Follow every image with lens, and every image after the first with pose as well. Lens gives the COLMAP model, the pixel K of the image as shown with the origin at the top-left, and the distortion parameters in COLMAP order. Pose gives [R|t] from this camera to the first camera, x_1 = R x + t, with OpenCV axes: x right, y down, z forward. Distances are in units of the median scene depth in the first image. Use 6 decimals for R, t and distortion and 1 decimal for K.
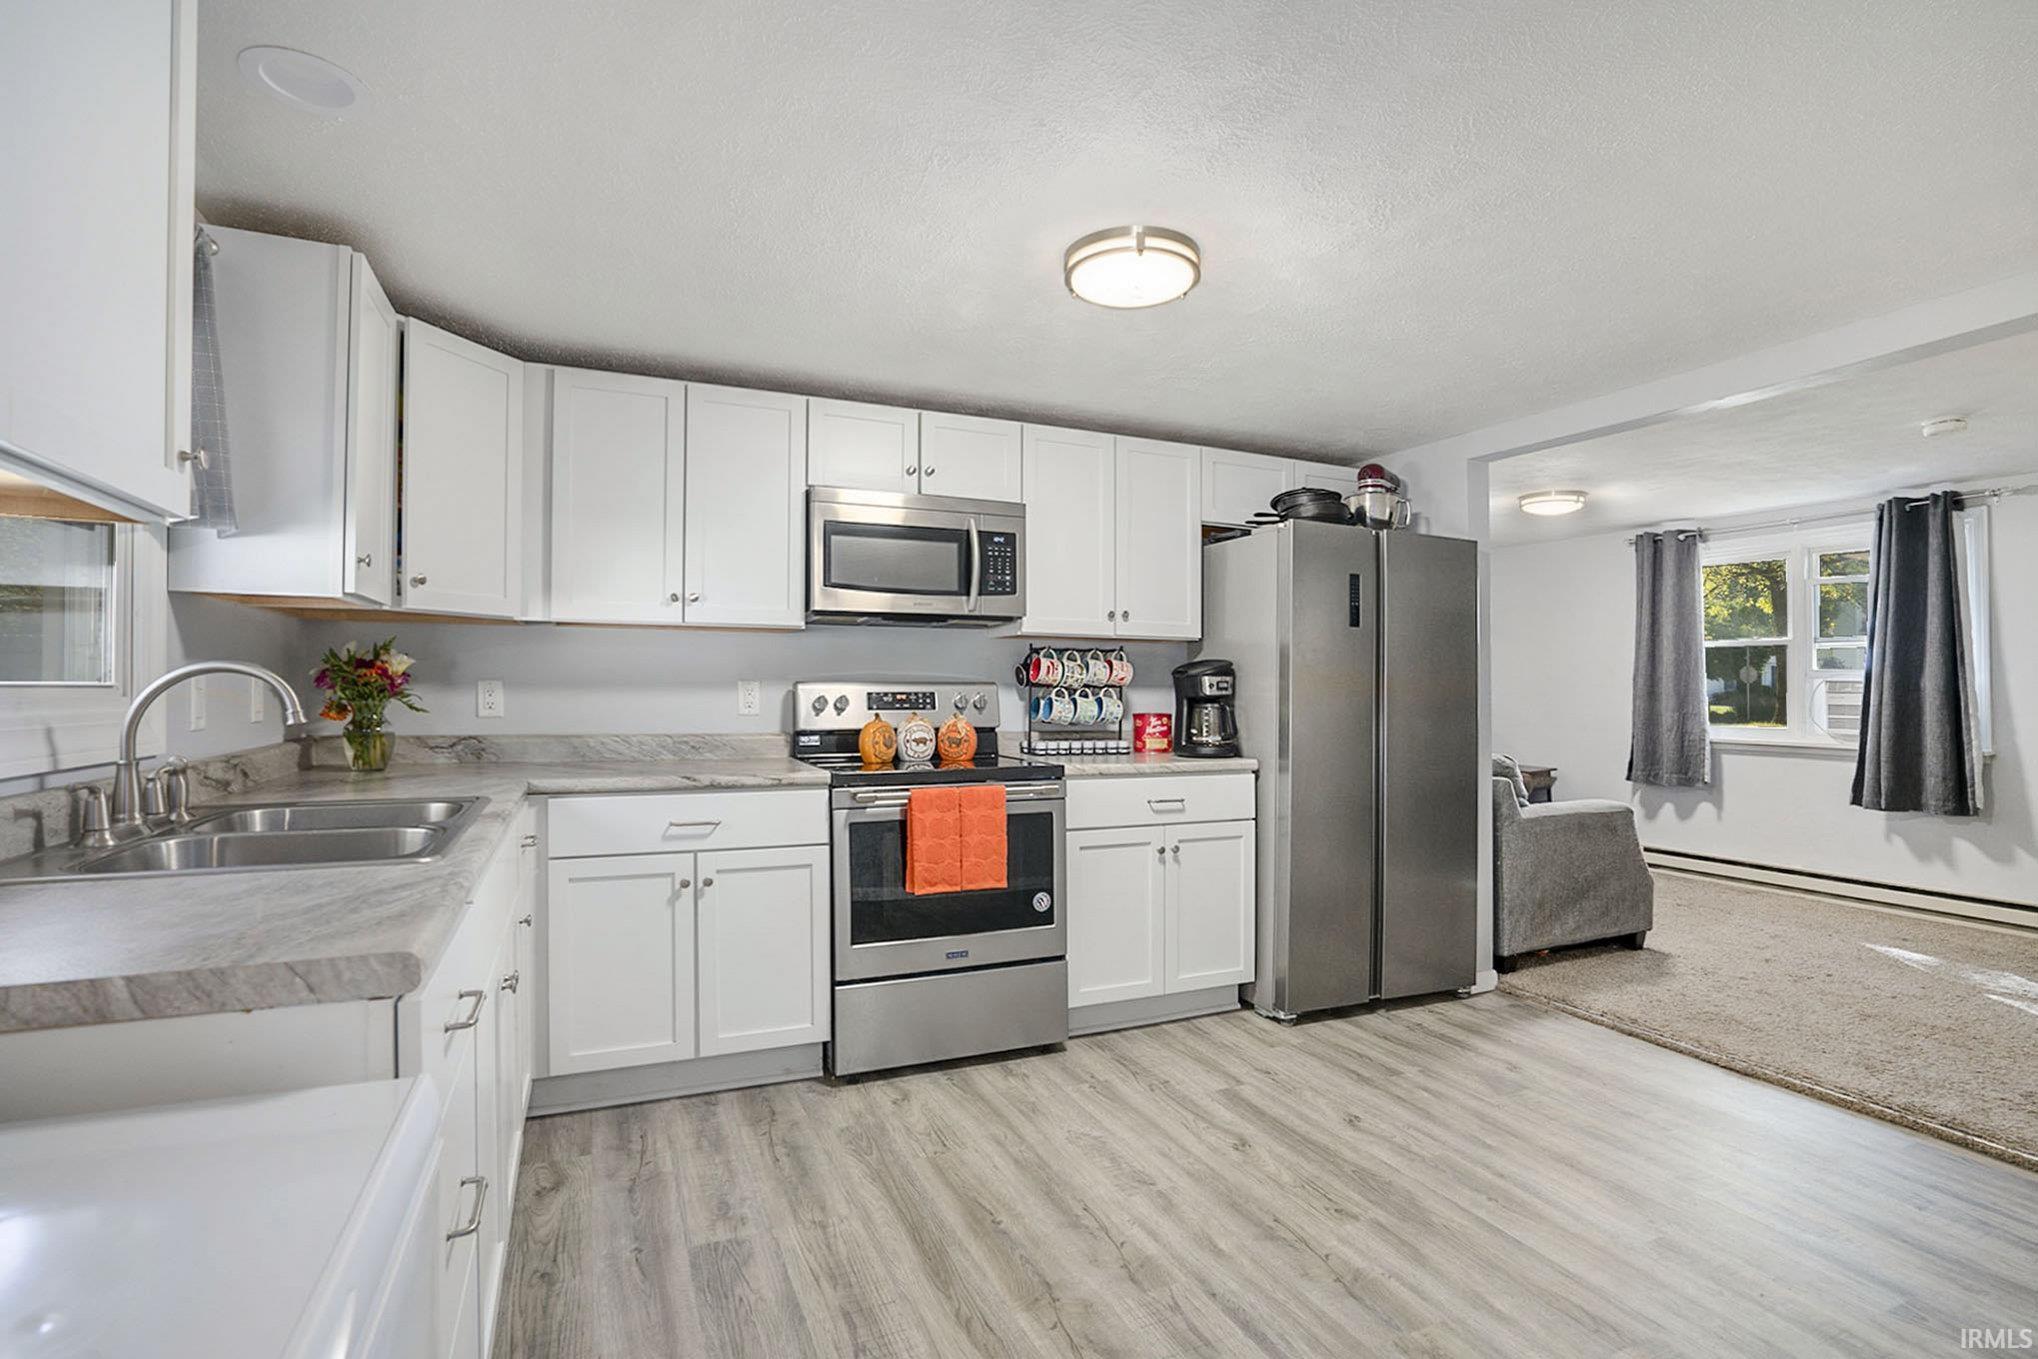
lens RADIAL K [[965.4, 0, 1023.4], [0, 965.4, 684.8], [0, 0, 1]] dist [-0.040687, 0.007917]
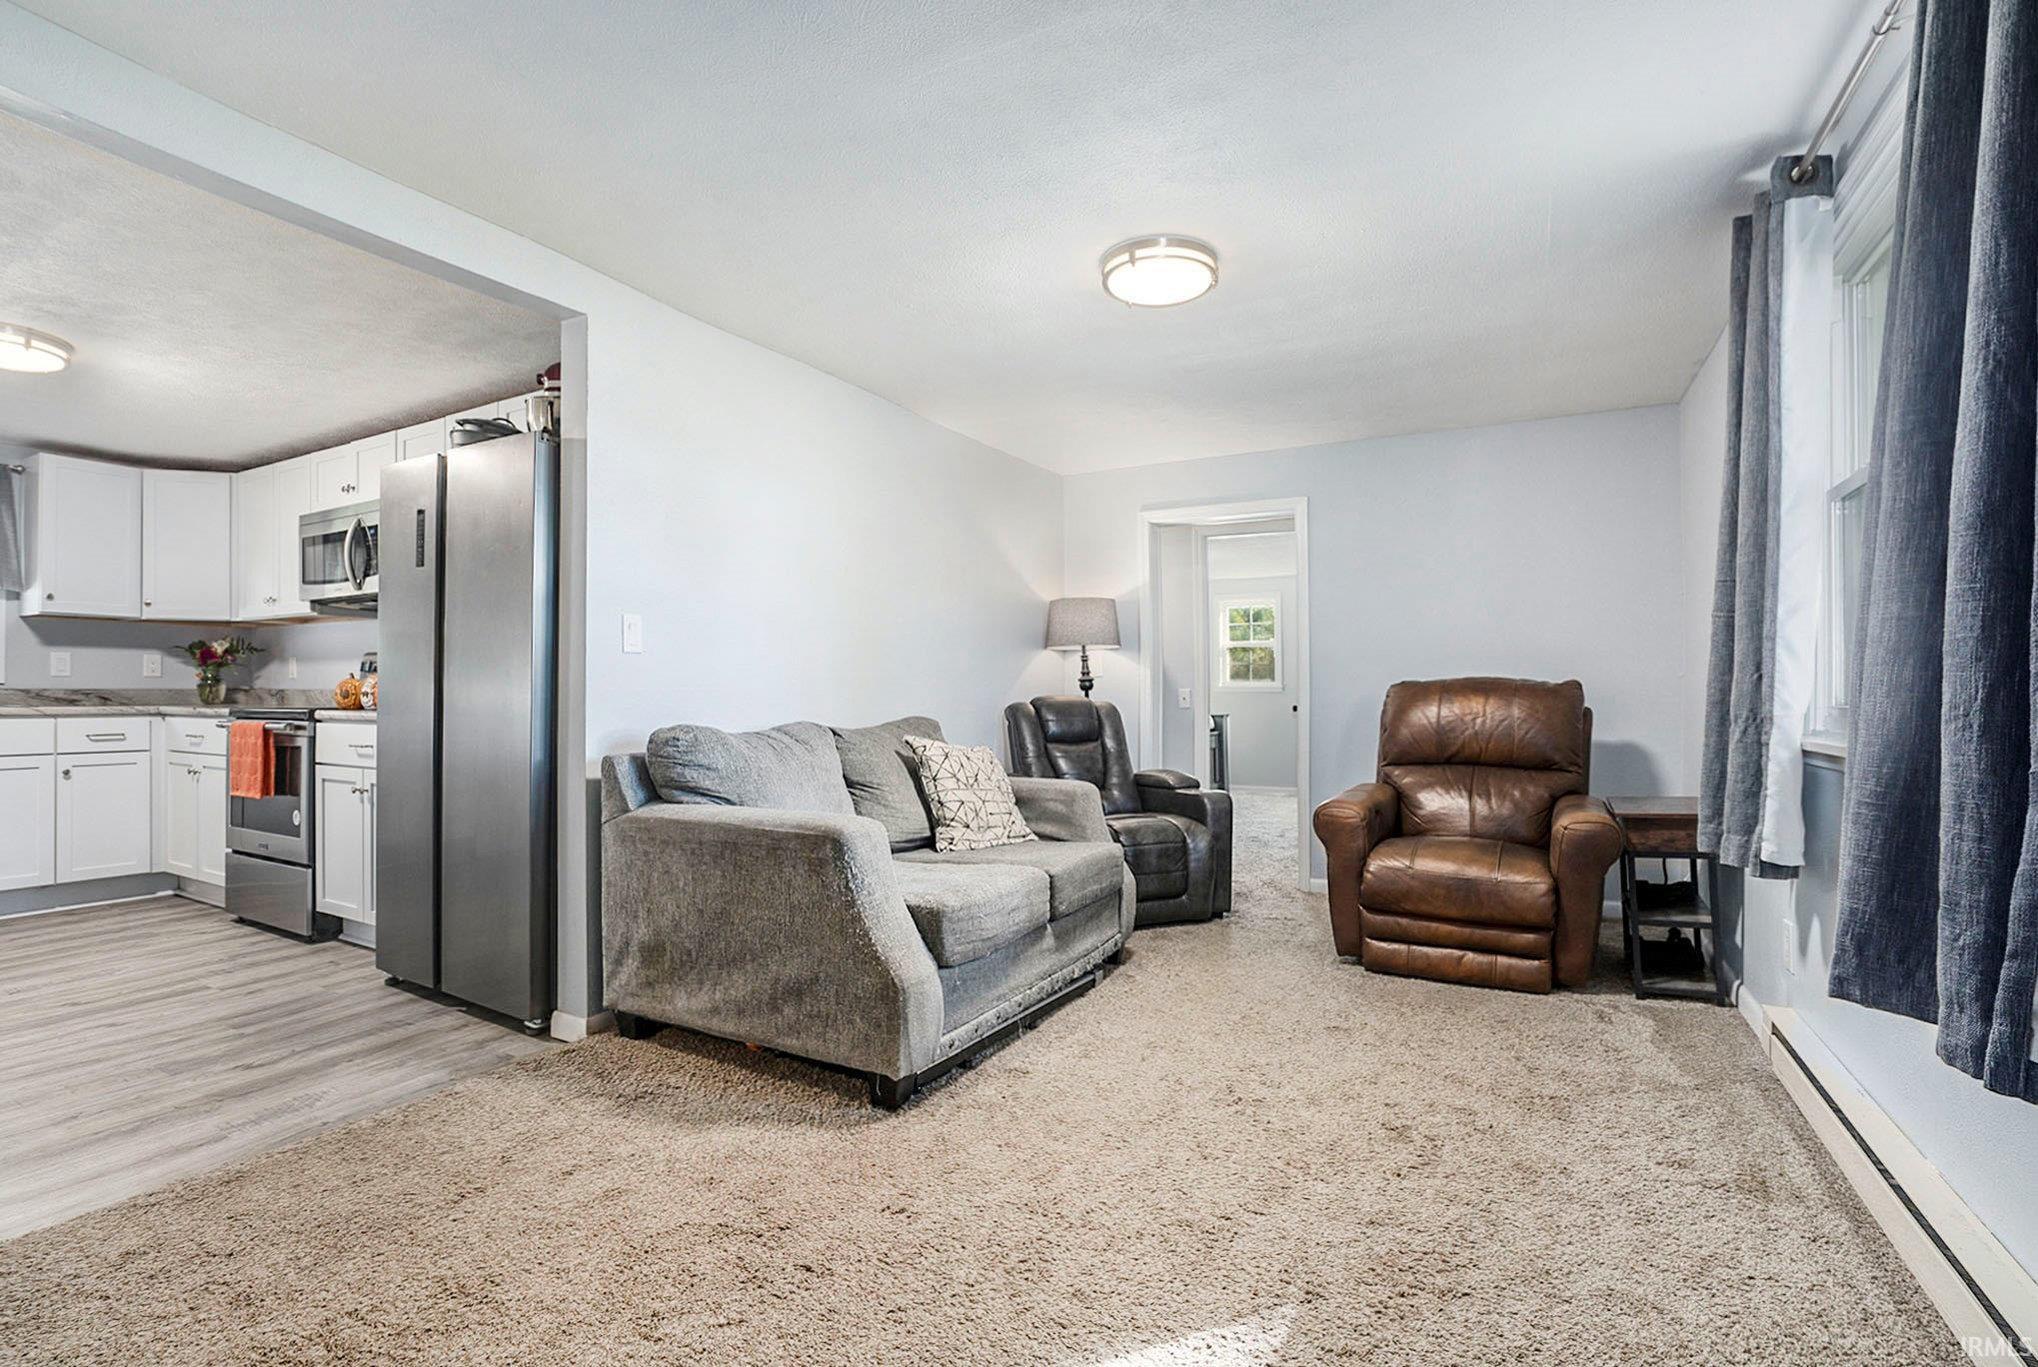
lens RADIAL K [[965.4, 0, 1032.5], [0, 965.4, 693.7], [0, 0, 1]] dist [-0.040687, 0.007917]
pose [[0.590787, -0.005599, -0.806808, 1.682188], [0.003261, 0.999984, -0.004552, 0.076571], [0.806821, 0.000058, 0.590796, 1.117091]]
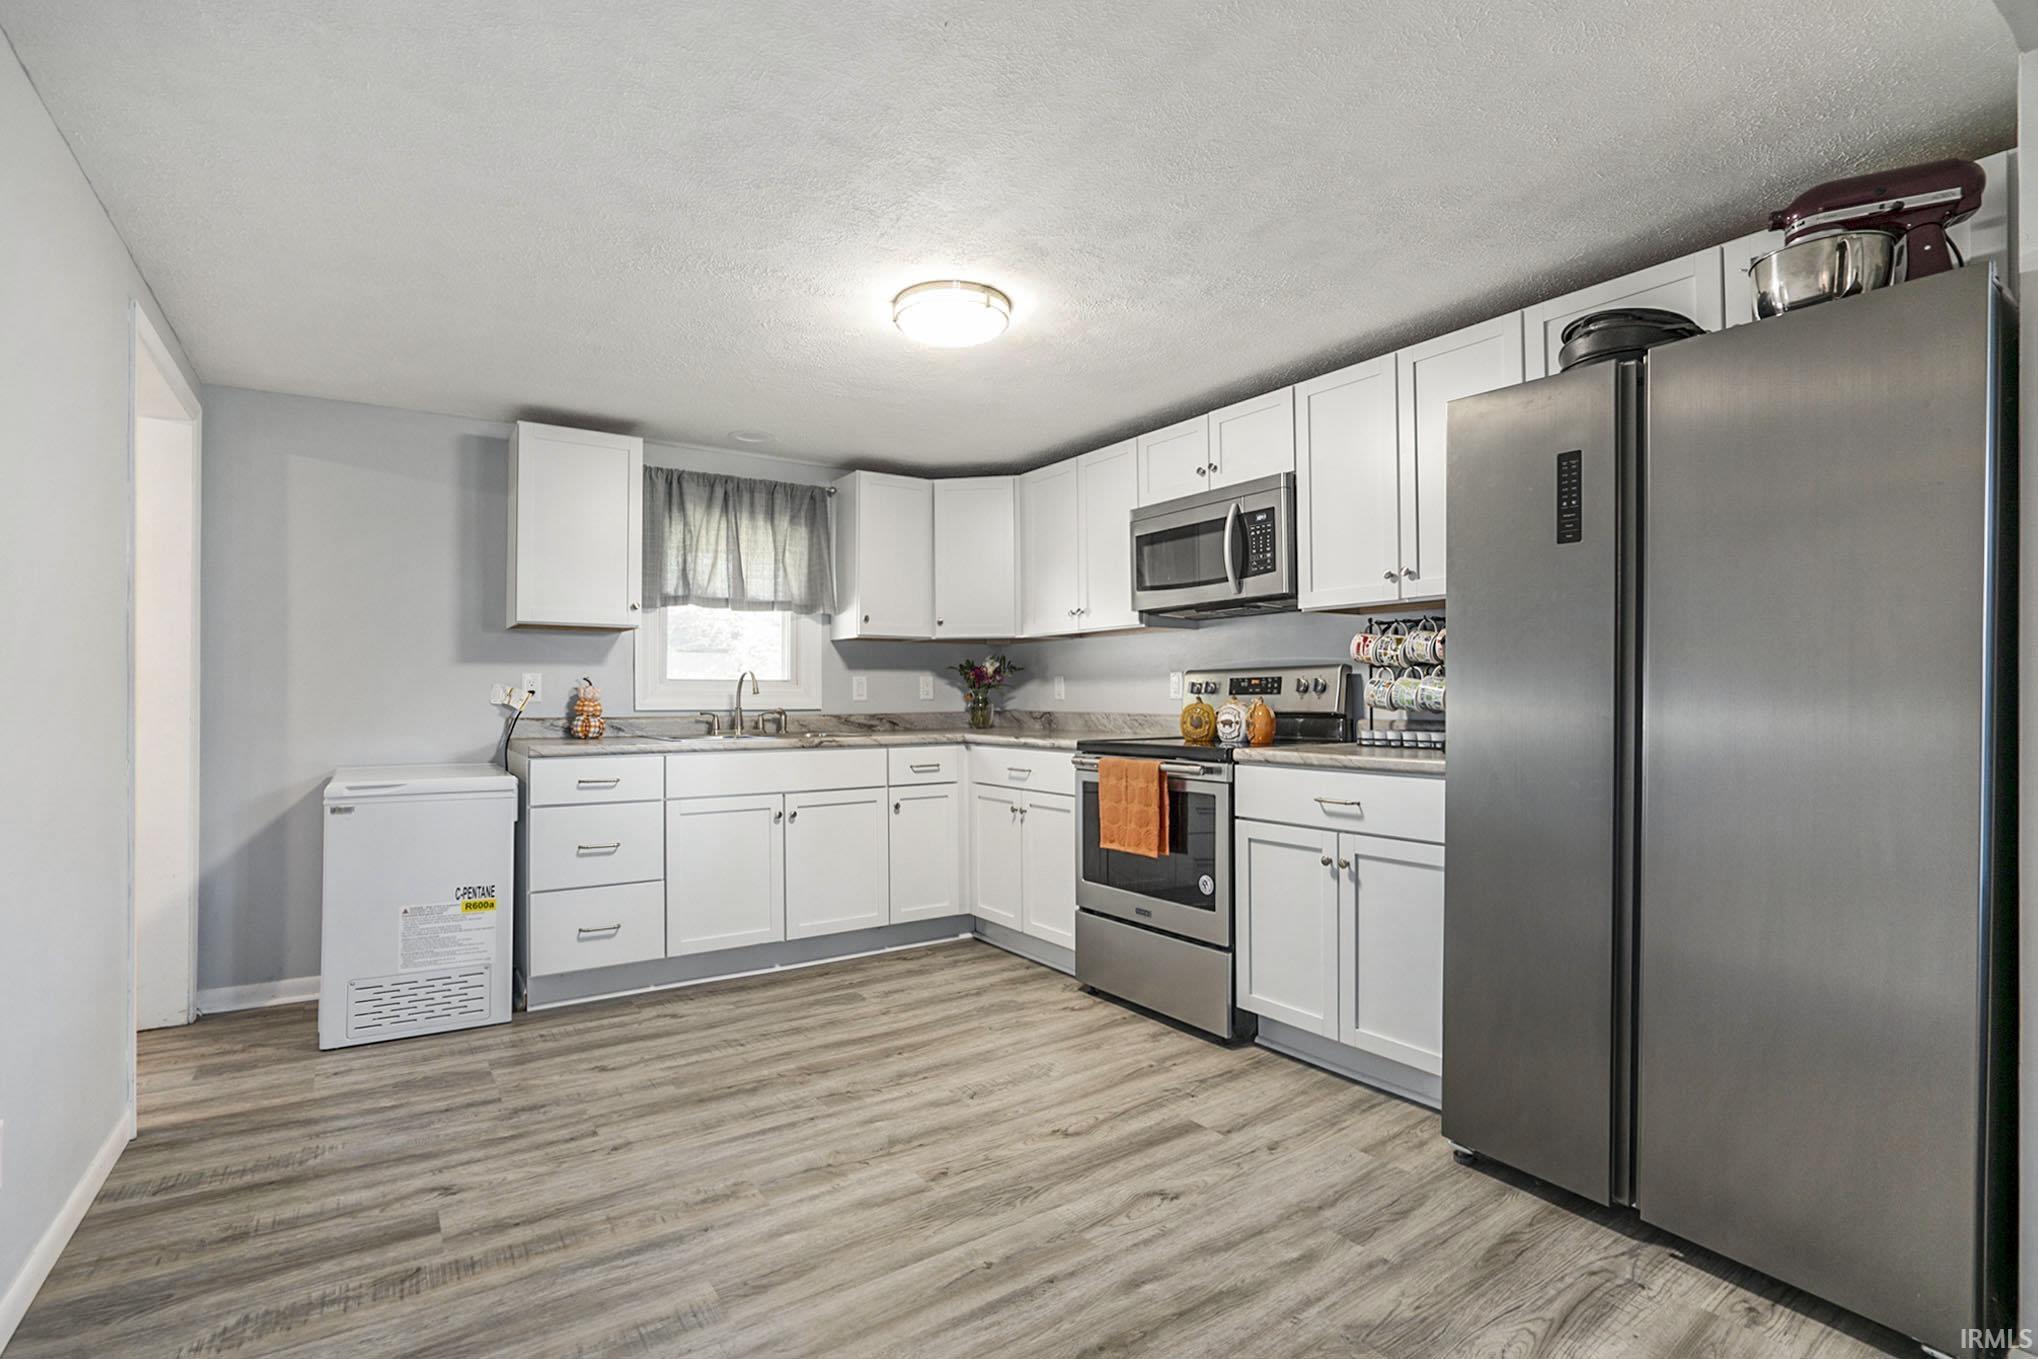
lens RADIAL K [[965.4, 0, 1008.2], [0, 965.4, 684.3], [0, 0, 1]] dist [-0.040687, 0.007917]
pose [[0.175489, -0.021083, -0.984256, 1.022093], [0.009854, 0.999758, -0.019658, 0.039816], [0.984432, -0.006249, 0.175655, 0.671391]]
